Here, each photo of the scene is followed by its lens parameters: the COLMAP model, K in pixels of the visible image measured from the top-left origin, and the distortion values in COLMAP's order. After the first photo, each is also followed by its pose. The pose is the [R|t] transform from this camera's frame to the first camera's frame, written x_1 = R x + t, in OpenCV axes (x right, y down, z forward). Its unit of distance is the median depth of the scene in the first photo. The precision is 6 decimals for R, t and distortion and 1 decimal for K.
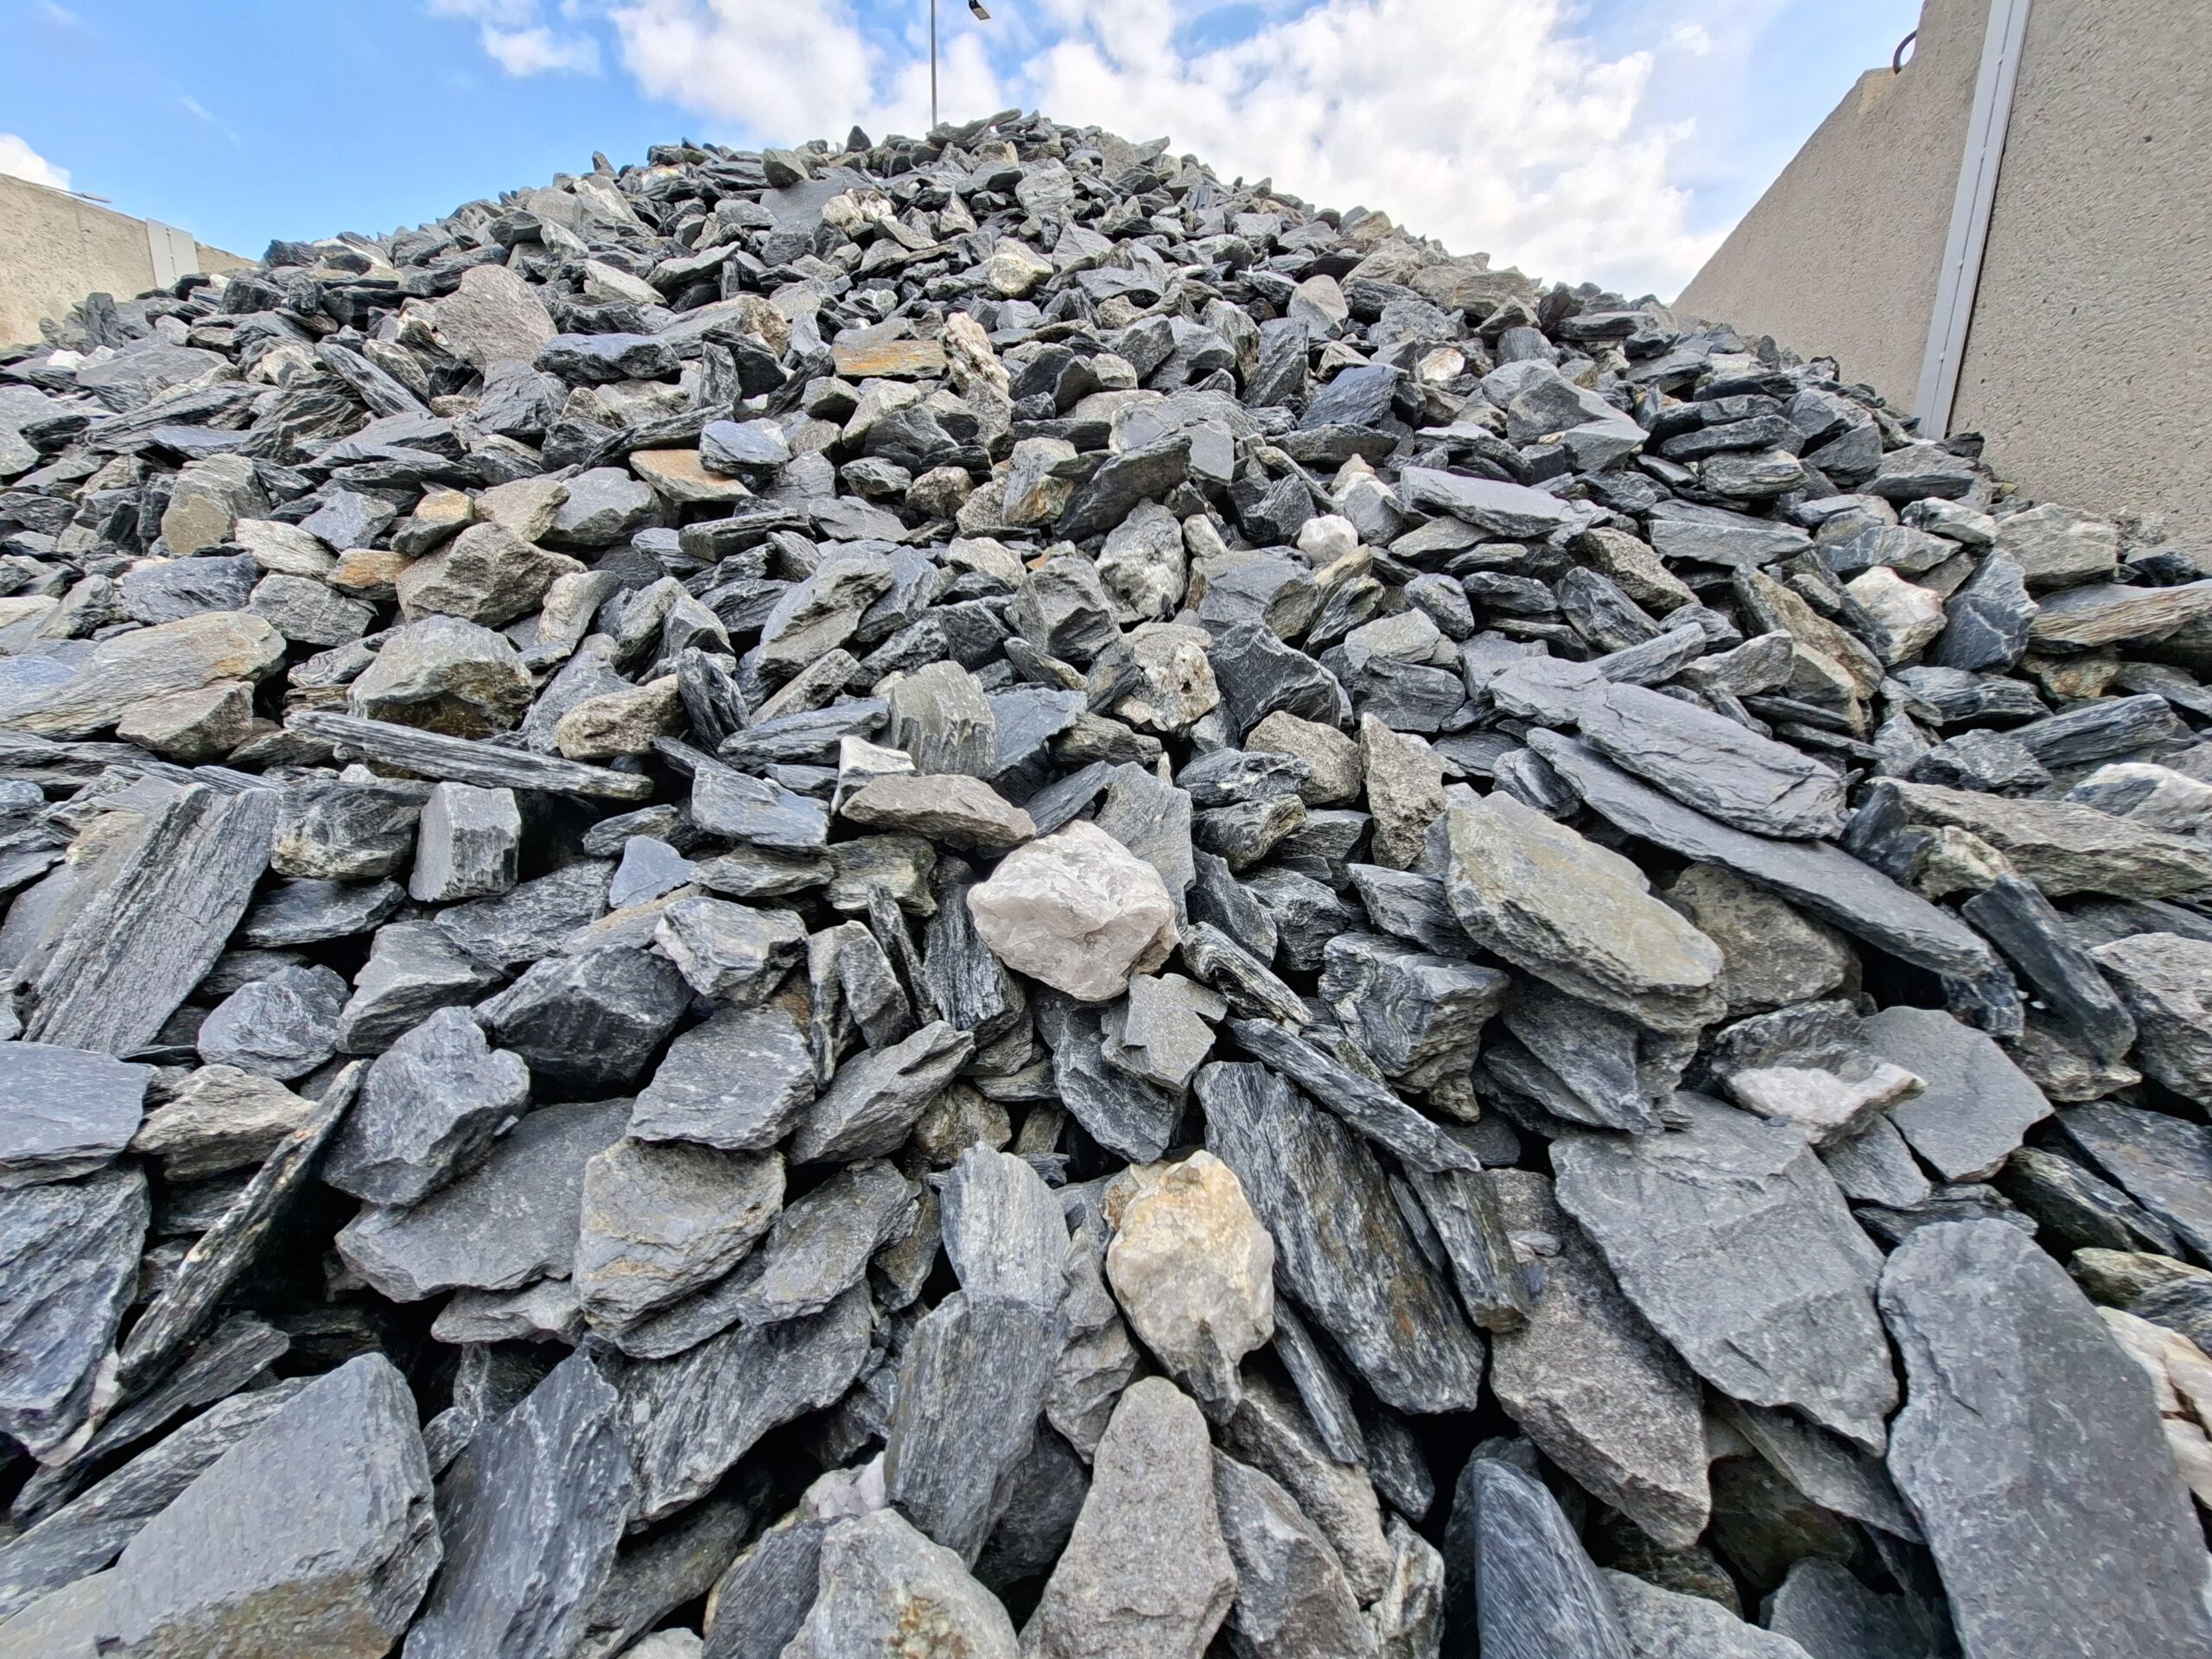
lens RADIAL K [[891.6, 0, 1095.0], [0, 891.6, 823.9], [0, 0, 1]] dist [-0.000928, -0.000181]
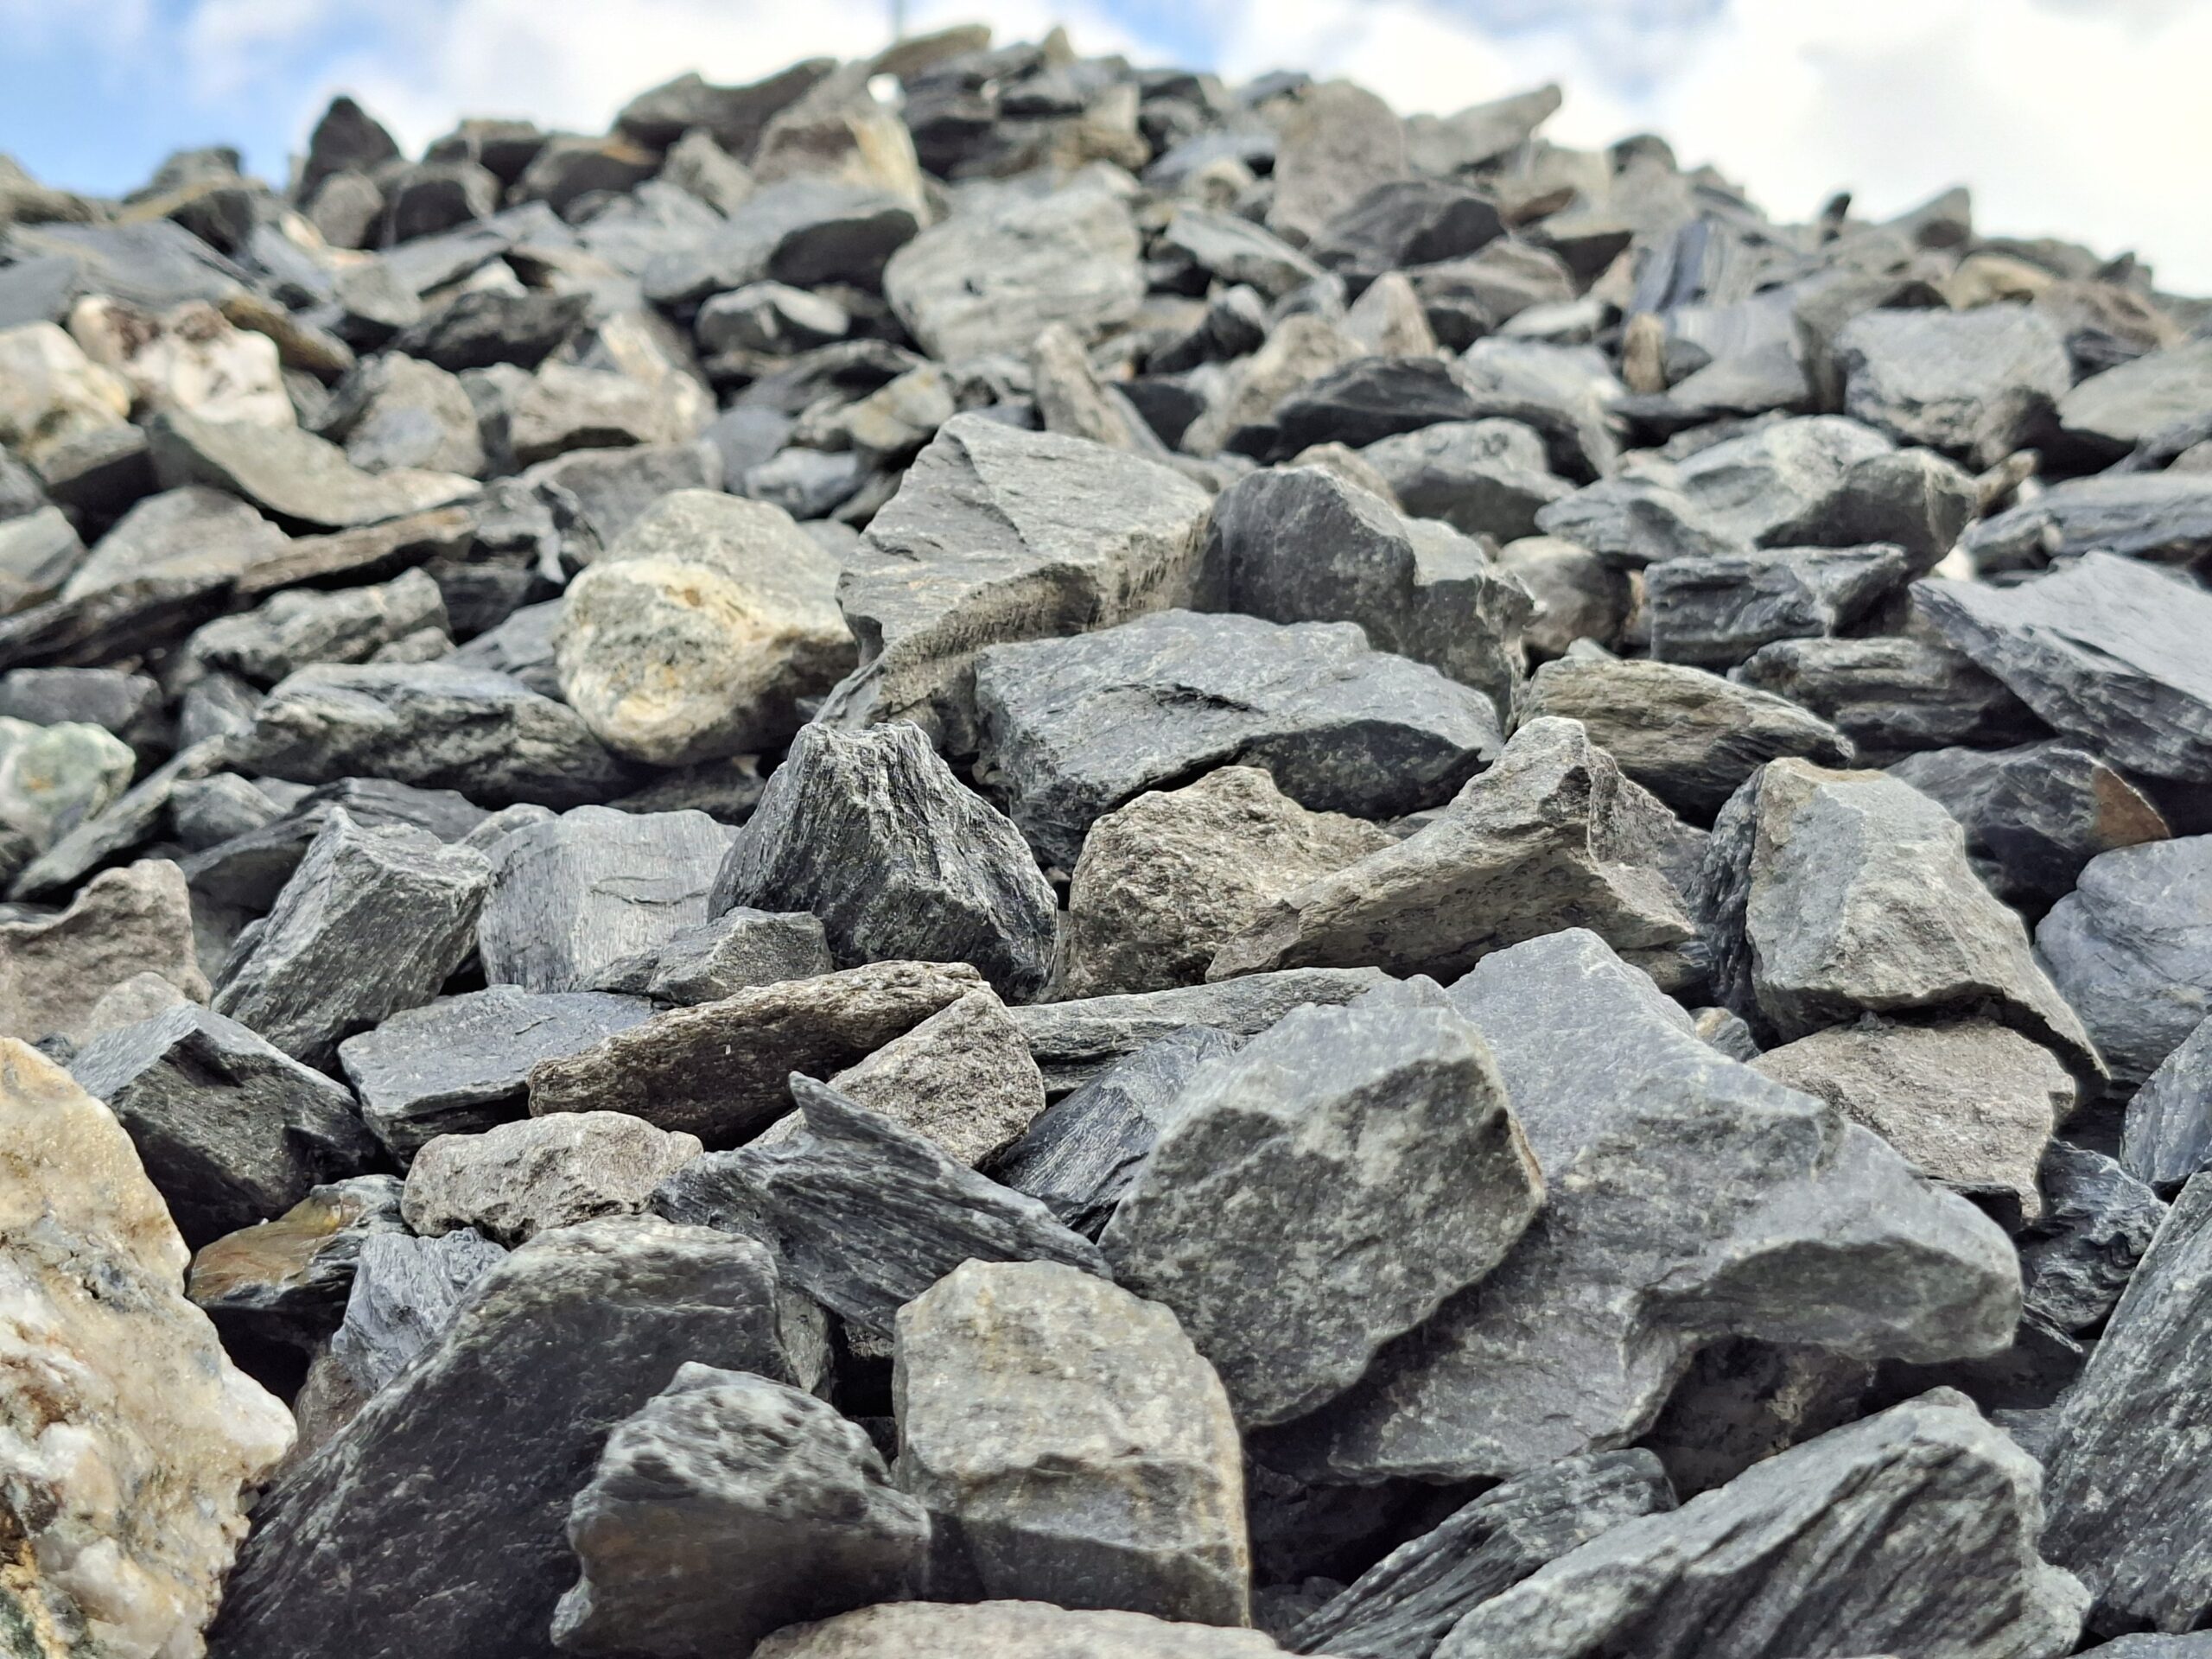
lens RADIAL K [[2975.5, 0, 1107.8], [0, 2975.5, 829.1], [0, 0, 1]] dist [0.123441, 0.000000]
pose [[0.994482, -0.026017, -0.101626, 0.045550], [-0.019195, 0.907273, -0.420104, -0.246434], [0.103133, 0.419737, 0.901768, 0.352787]]
